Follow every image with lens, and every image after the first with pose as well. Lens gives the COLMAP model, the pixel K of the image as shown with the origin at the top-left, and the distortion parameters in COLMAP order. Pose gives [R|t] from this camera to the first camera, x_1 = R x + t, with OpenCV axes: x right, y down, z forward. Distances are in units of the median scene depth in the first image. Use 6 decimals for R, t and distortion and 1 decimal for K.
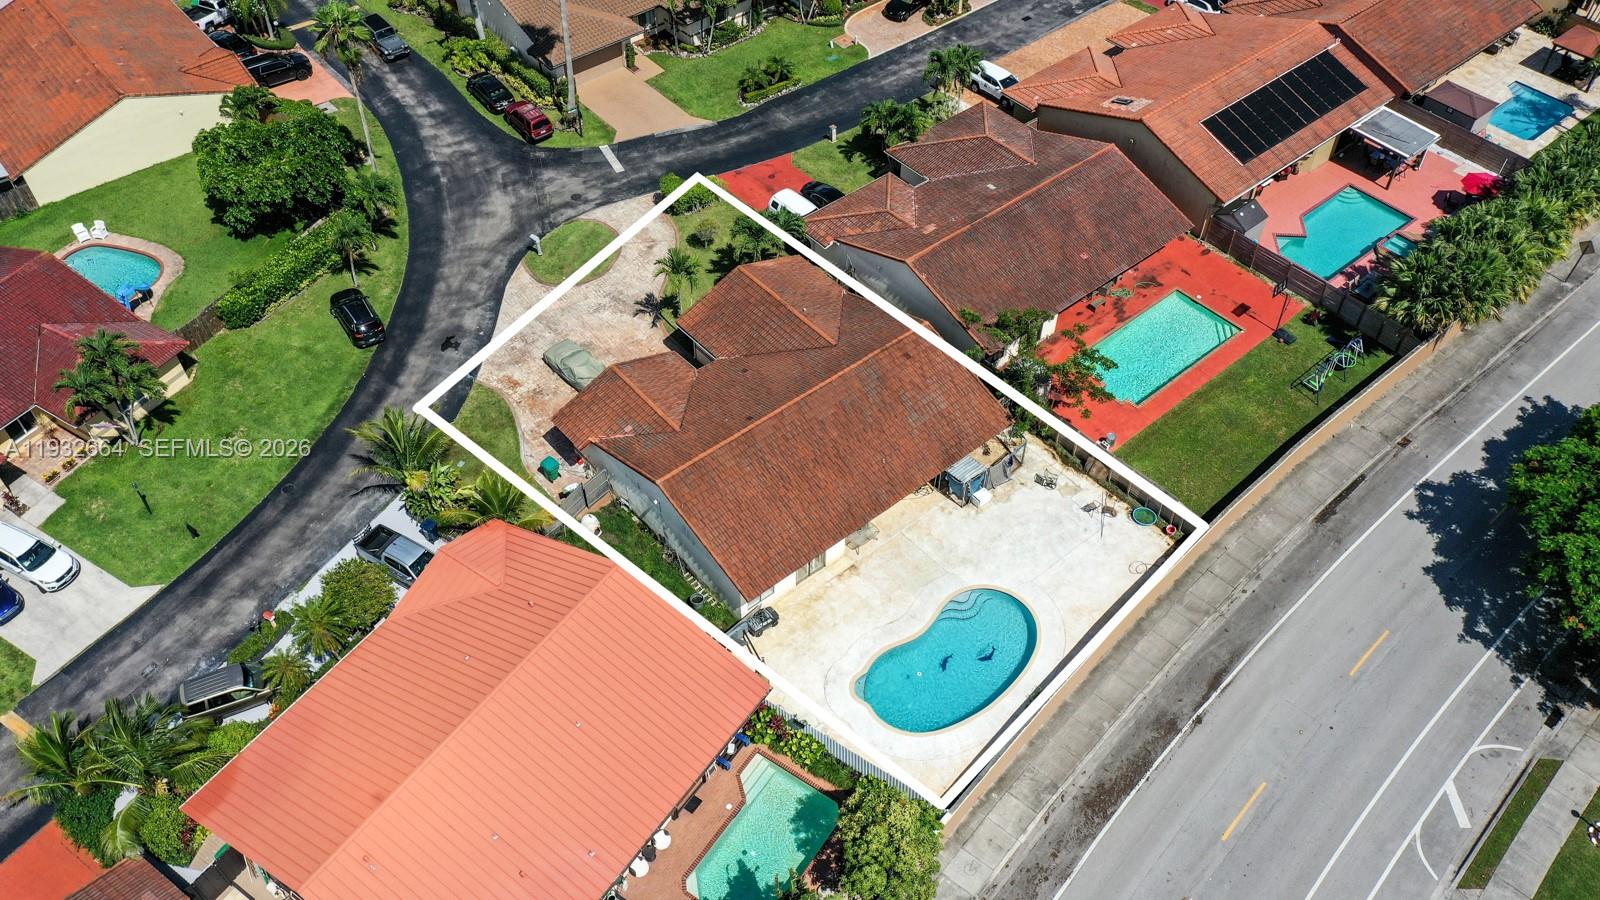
lens RADIAL K [[1250.8, 0, 796.3], [0, 1250.8, 450.1], [0, 0, 1]] dist [0.004291, 0.004601]
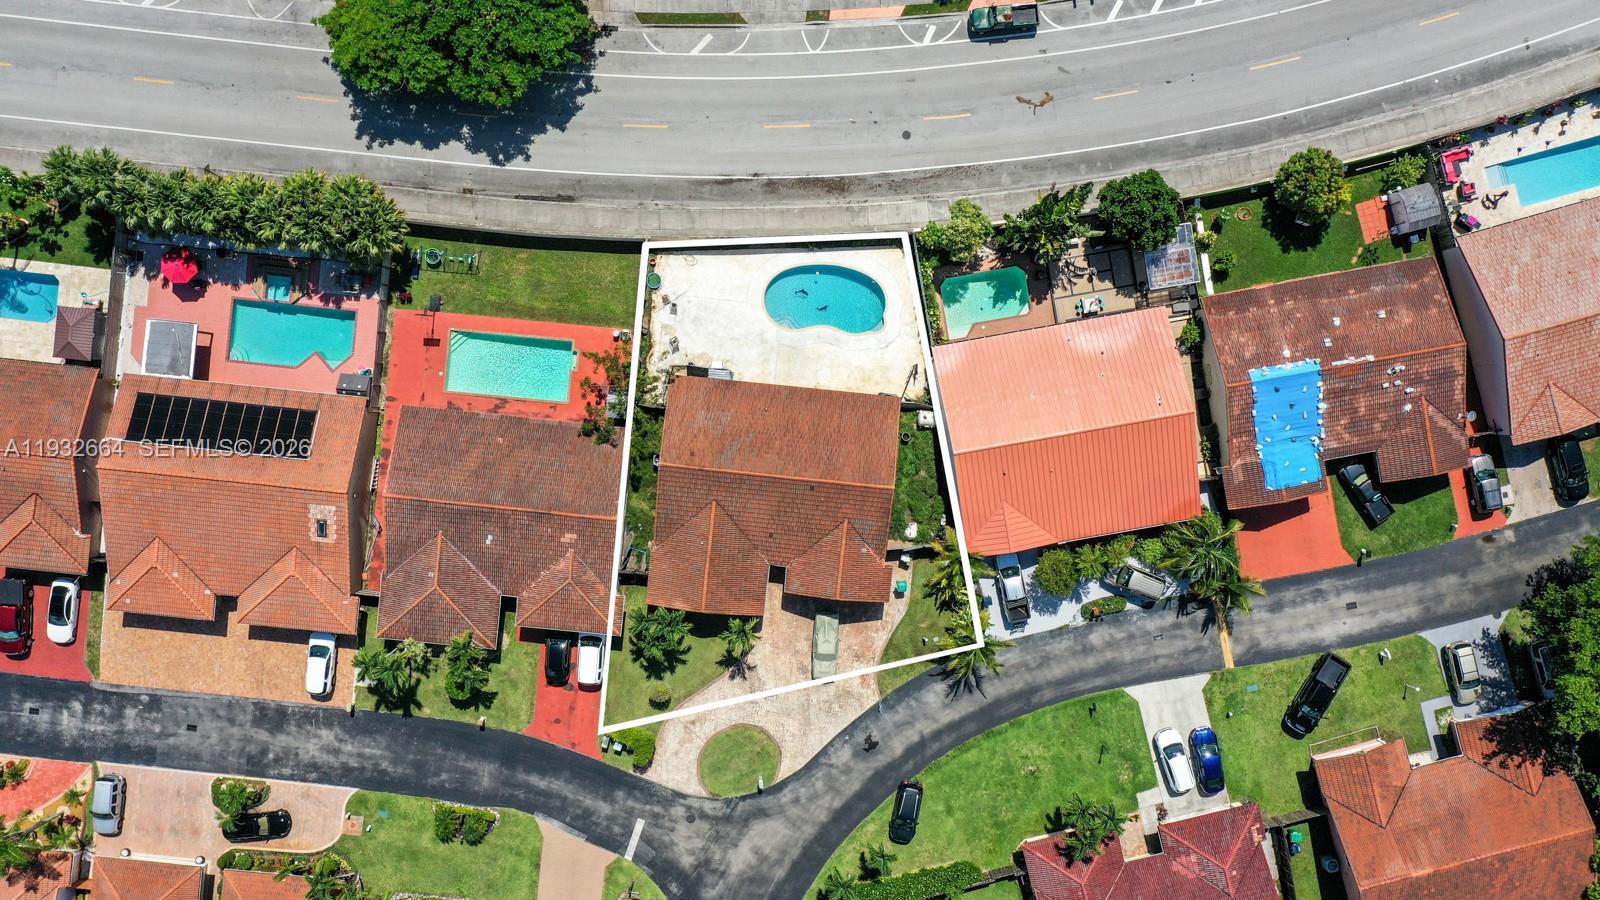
lens RADIAL K [[1250.8, 0, 796.3], [0, 1250.8, 450.1], [0, 0, 1]] dist [0.004291, 0.004601]
pose [[-0.698317, -0.715657, -0.013696, 0.023791], [0.529365, -0.529229, 0.663091, -0.813957], [-0.481794, 0.455798, 0.748413, -0.112653]]
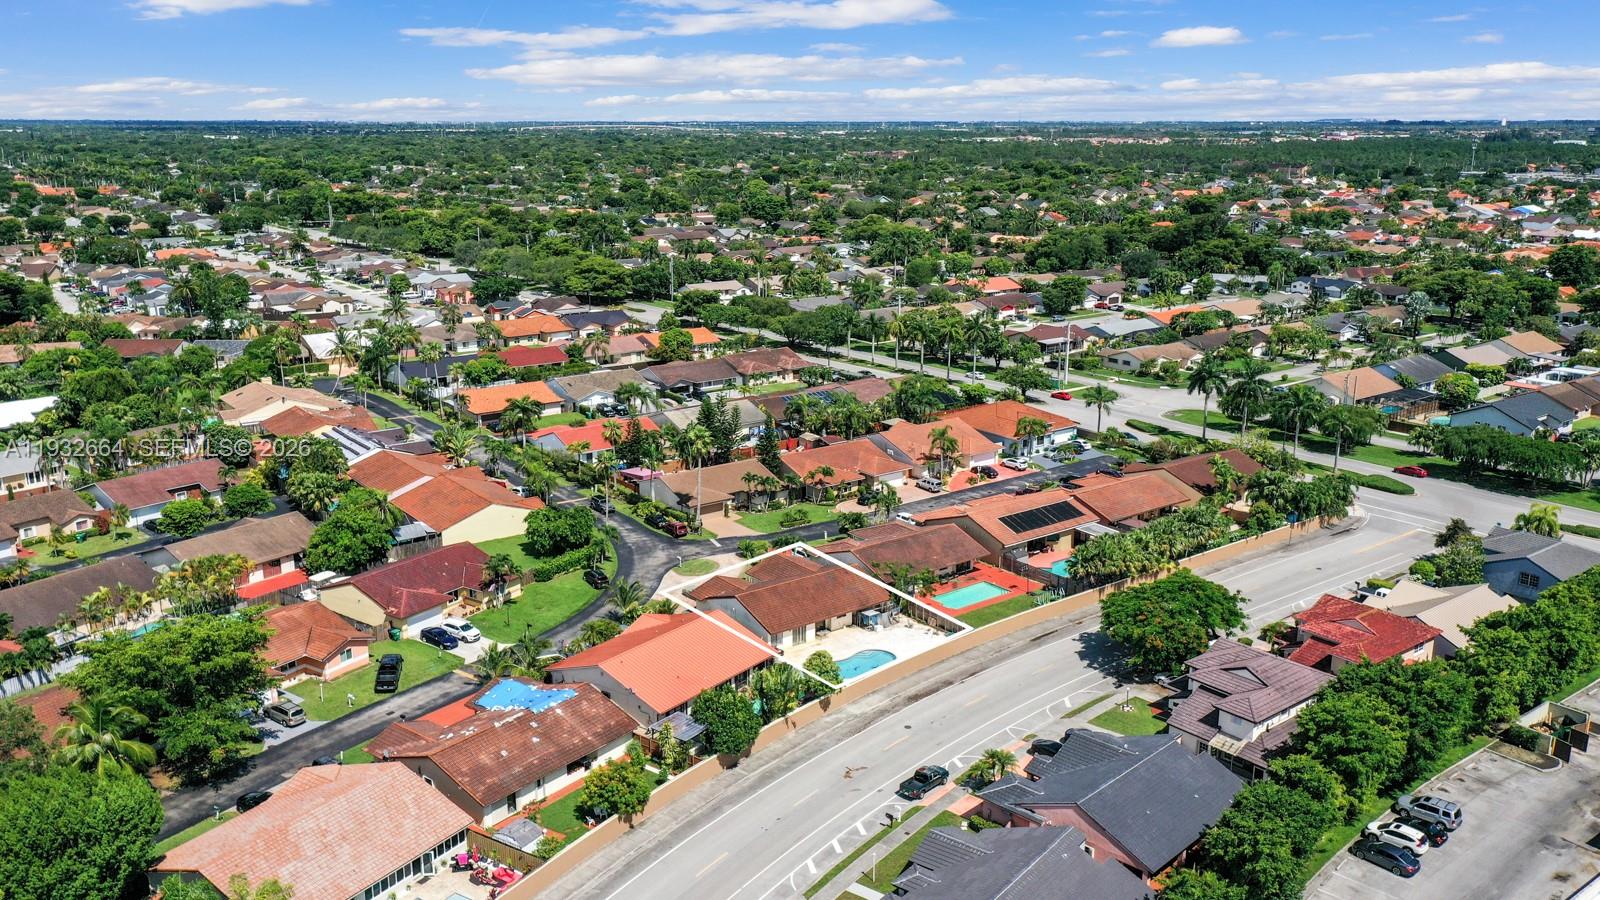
lens RADIAL K [[1250.8, 0, 796.3], [0, 1250.8, 450.1], [0, 0, 1]] dist [0.004291, 0.004601]
pose [[0.998754, 0.013770, -0.047958, 0.087235], [-0.037641, 0.838865, -0.543036, 0.820533], [0.032752, 0.544165, 0.838339, -0.863751]]
